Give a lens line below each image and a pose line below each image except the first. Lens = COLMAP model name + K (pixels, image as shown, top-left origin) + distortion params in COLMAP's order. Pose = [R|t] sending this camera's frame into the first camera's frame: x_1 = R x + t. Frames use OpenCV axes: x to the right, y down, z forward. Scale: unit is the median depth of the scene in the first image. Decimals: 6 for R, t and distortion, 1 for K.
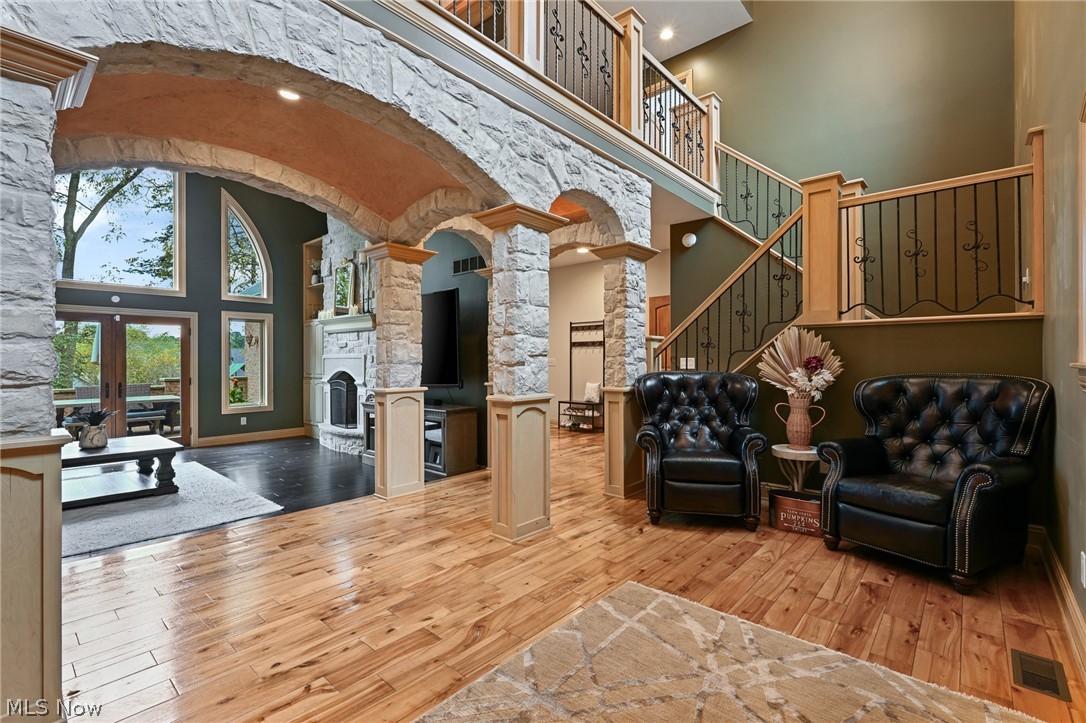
lens RADIAL K [[486.9, 0, 539.9], [0, 486.9, 360.0], [0, 0, 1]] dist [0.000734, 0.000073]
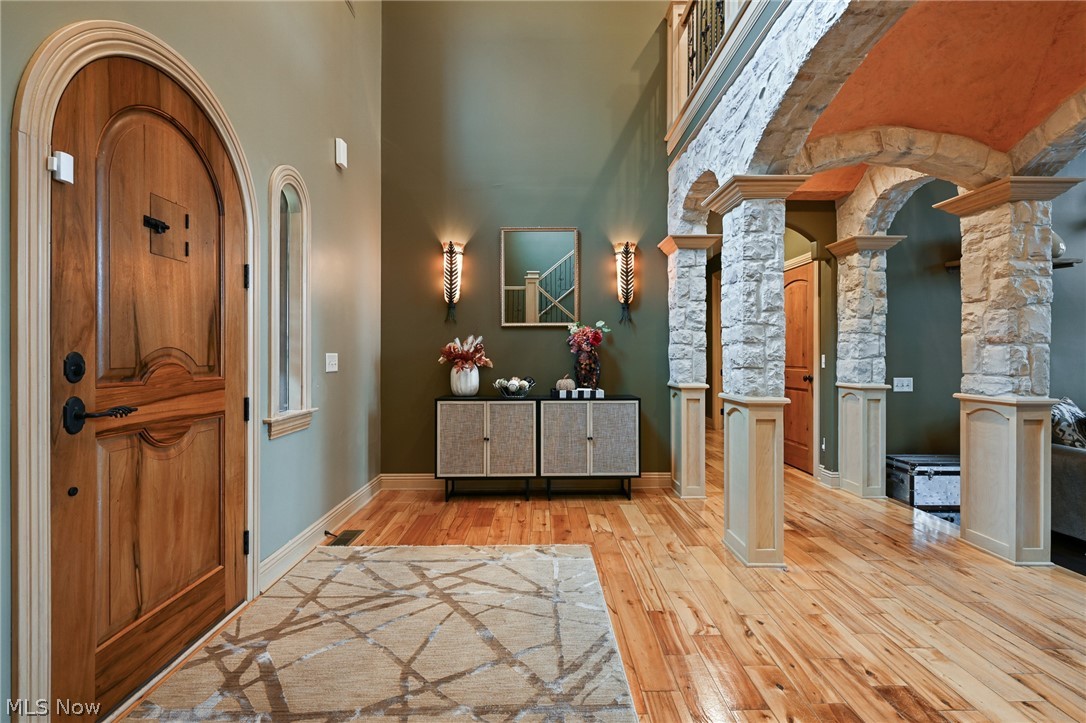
lens RADIAL K [[486.9, 0, 541.8], [0, 486.9, 361.9], [0, 0, 1]] dist [0.000734, 0.000073]
pose [[-0.744597, -0.007372, -0.667474, 0.511618], [-0.006615, 0.999971, -0.003665, 0.031216], [0.667482, 0.001686, -0.744624, 1.317078]]
